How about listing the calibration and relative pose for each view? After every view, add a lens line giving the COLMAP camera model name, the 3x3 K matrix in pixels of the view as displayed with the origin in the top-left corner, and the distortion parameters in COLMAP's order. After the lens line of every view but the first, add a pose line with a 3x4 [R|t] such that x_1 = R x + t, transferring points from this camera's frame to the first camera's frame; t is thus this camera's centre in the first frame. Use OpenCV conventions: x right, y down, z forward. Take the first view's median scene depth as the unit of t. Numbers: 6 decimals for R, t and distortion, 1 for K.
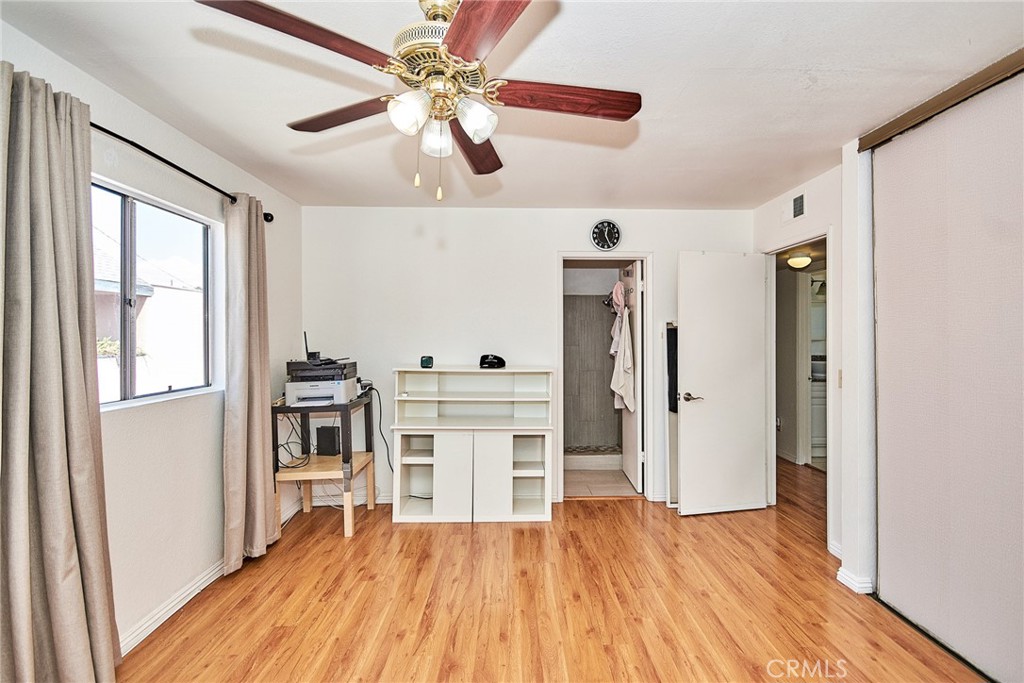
lens RADIAL K [[464.4, 0, 522.0], [0, 464.4, 334.0], [0, 0, 1]] dist [-0.011748, -0.000739]
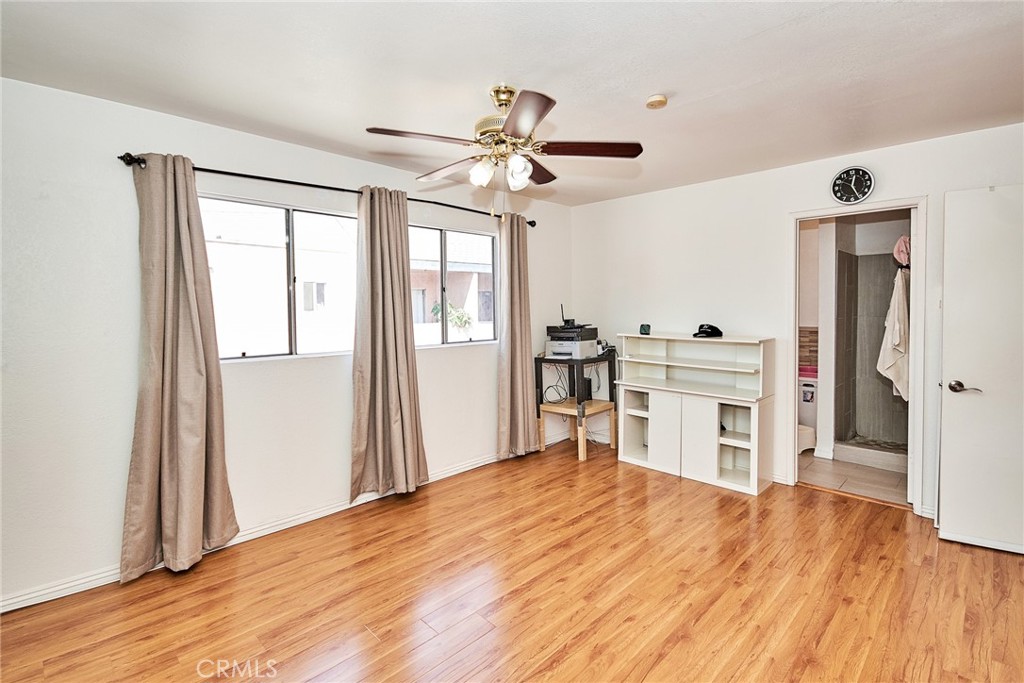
lens RADIAL K [[475.7, 0, 518.7], [0, 475.7, 321.2], [0, 0, 1]] dist [-0.002248, -0.000241]
pose [[0.693437, 0.017014, -0.720317, 0.430395], [0.010360, 0.999382, 0.033579, -0.002833], [0.720443, -0.030747, 0.692832, -0.043051]]
